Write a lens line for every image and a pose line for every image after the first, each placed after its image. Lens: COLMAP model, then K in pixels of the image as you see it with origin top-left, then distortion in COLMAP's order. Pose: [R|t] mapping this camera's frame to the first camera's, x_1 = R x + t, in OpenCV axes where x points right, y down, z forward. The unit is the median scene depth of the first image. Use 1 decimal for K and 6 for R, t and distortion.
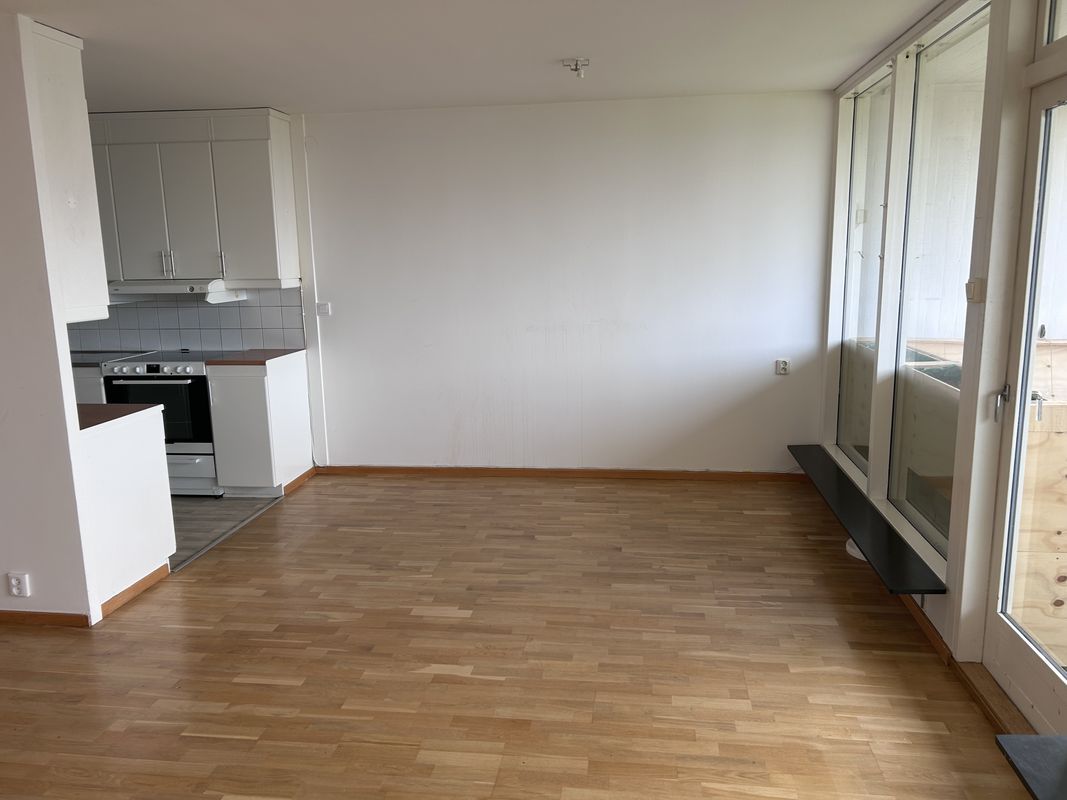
lens RADIAL K [[789.5, 0, 534.7], [0, 789.5, 400.7], [0, 0, 1]] dist [0.045002, -0.056826]
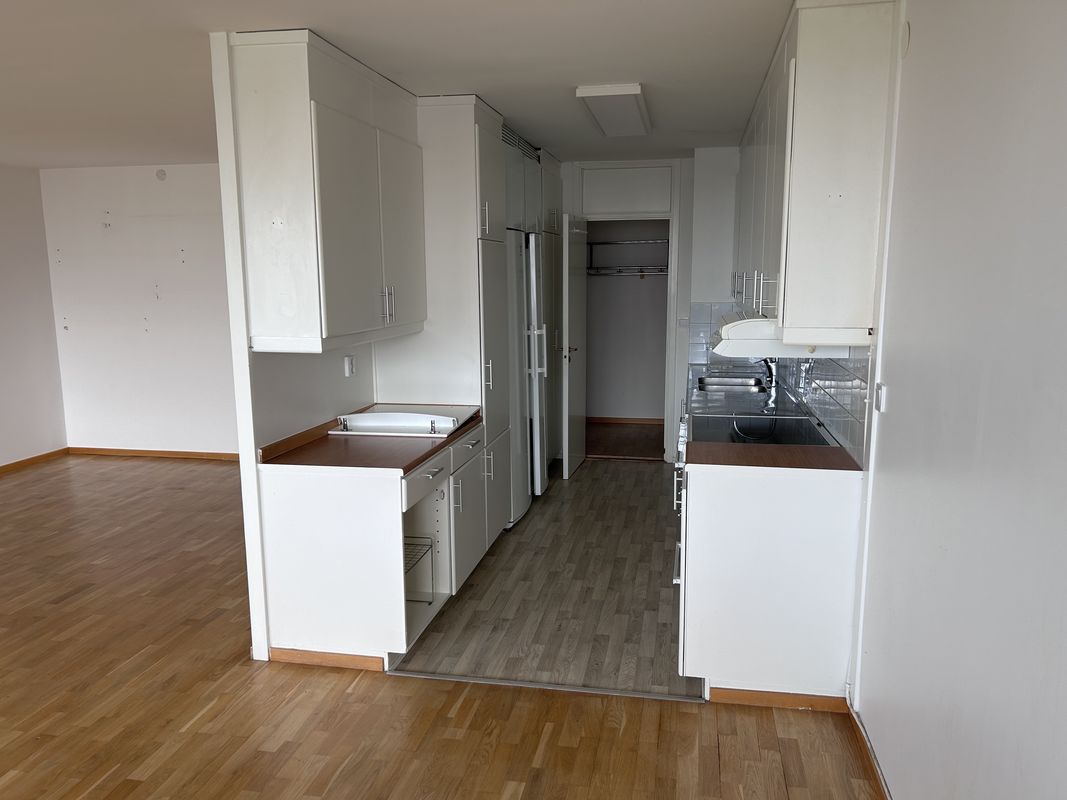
lens RADIAL K [[789.5, 0, 537.7], [0, 789.5, 392.1], [0, 0, 1]] dist [0.045002, -0.056826]
pose [[-0.048694, 0.169818, -0.984272, 0.280077], [-0.177882, 0.968213, 0.175848, -0.227832], [0.982846, 0.183647, -0.016938, 1.112738]]
